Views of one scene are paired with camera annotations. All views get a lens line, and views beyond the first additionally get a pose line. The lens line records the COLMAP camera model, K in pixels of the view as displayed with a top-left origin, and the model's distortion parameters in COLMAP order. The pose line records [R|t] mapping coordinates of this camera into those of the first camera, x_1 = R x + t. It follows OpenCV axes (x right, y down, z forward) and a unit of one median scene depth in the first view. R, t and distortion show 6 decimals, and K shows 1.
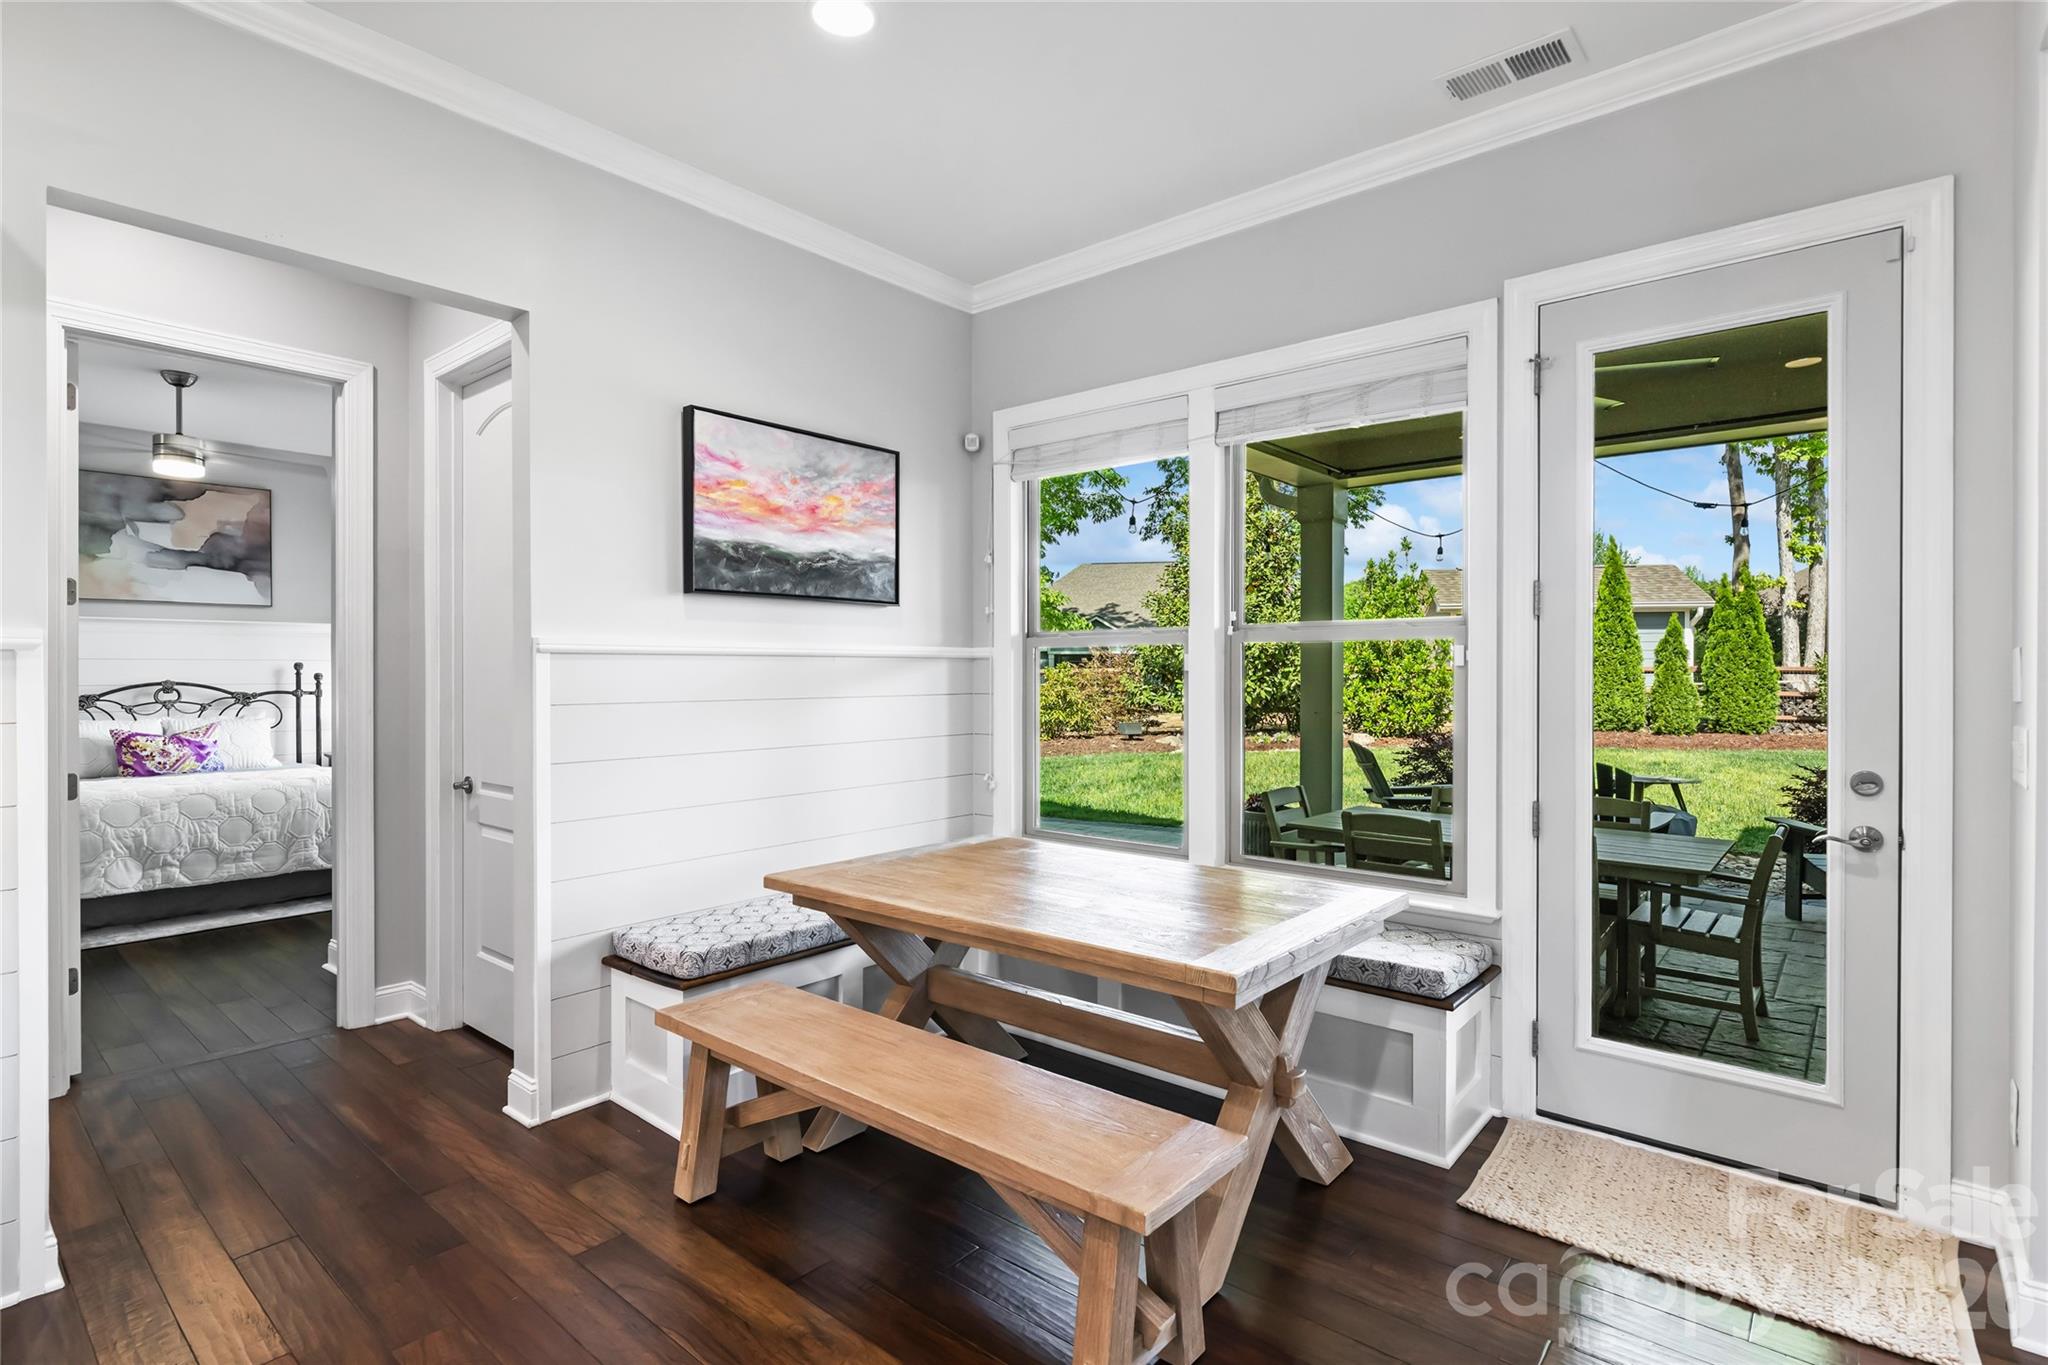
lens RADIAL K [[983.1, 0, 1024.5], [0, 983.1, 677.0], [0, 0, 1]] dist [0.000367, 0.000068]
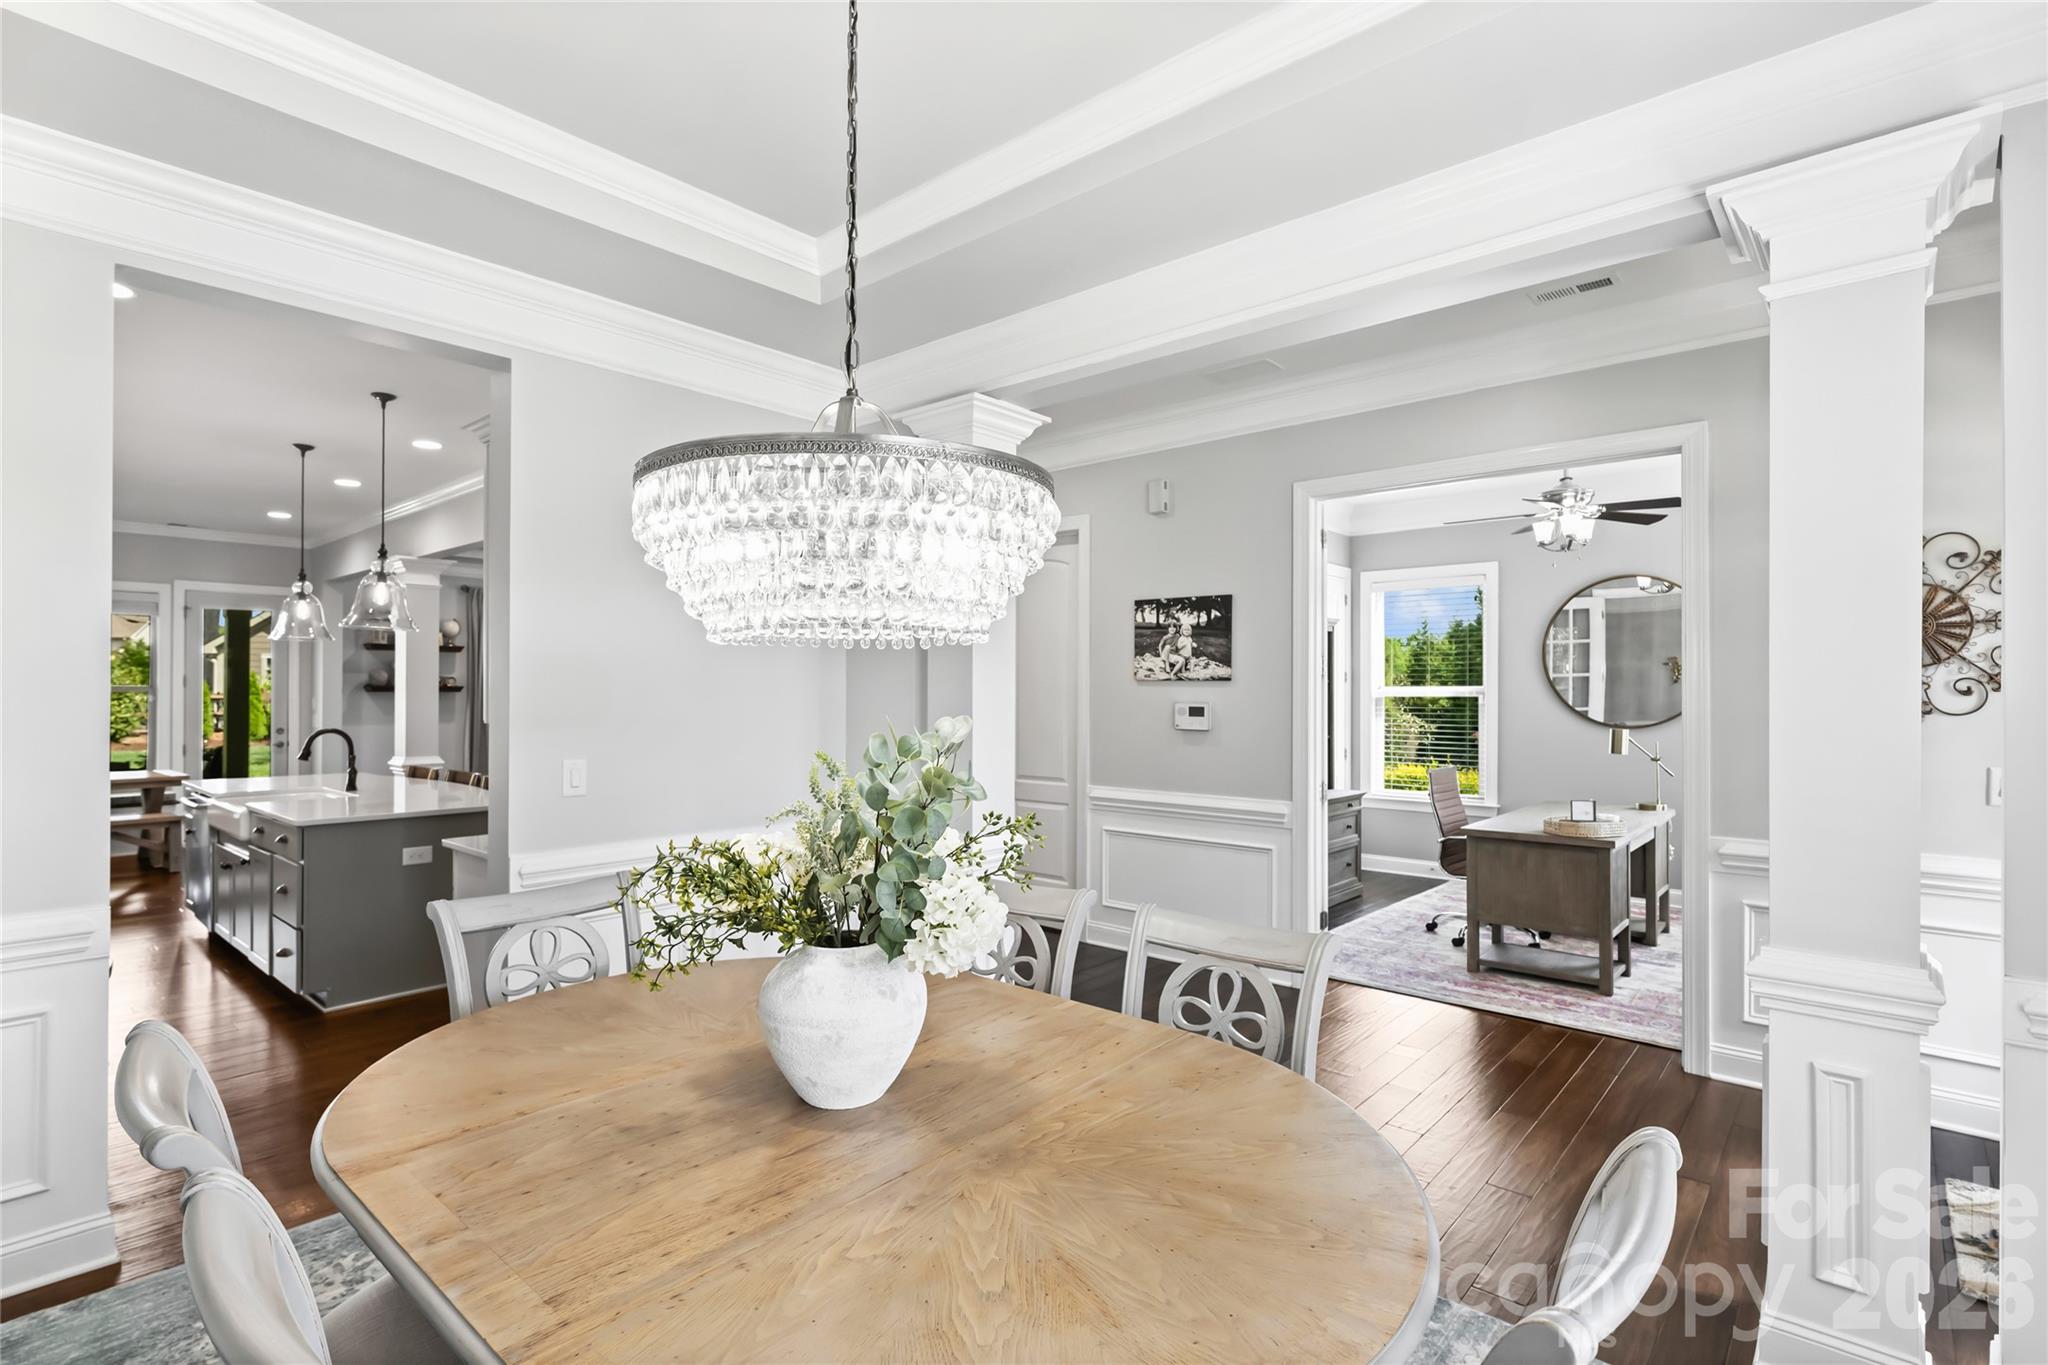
lens RADIAL K [[983.1, 0, 1019.7], [0, 983.1, 687.5], [0, 0, 1]] dist [0.000367, 0.000068]
pose [[0.020398, 0.007032, 0.999767, -1.821946], [0.004339, 0.999965, -0.007122, -0.016002], [-0.999783, 0.004483, 0.020367, -1.240335]]
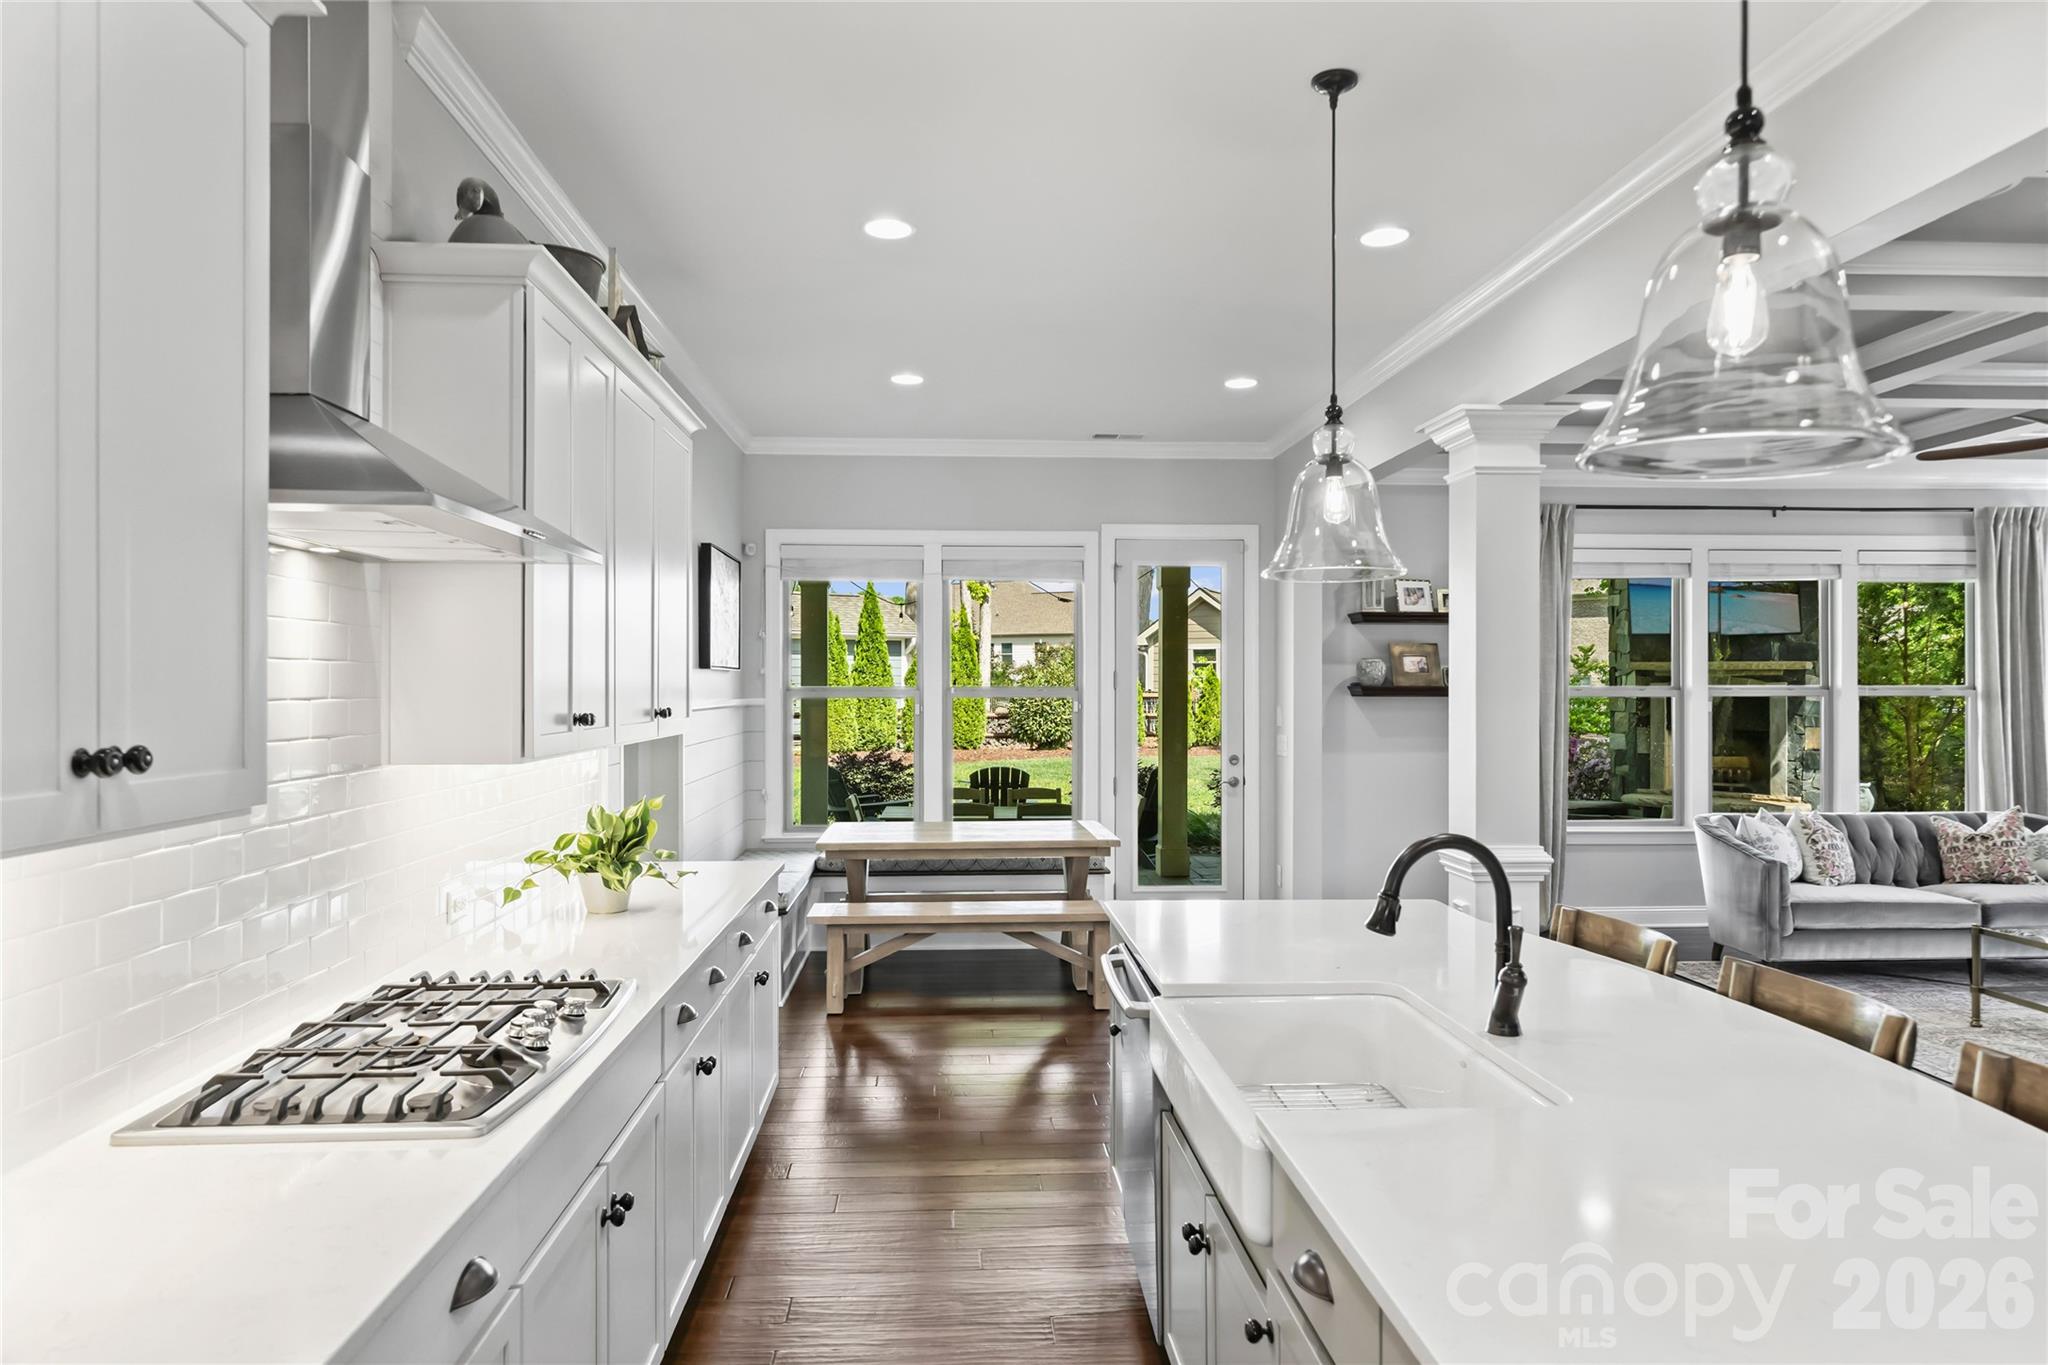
lens RADIAL K [[1244.7, 0, 1022.6], [0, 1244.7, 682.2], [0, 0, 1]] dist [0.003040, 0.000225]
pose [[0.721013, 0.003242, 0.692914, -0.995866], [0.003528, 0.999959, -0.008349, -0.036696], [-0.692913, 0.008464, 0.720972, -0.525659]]
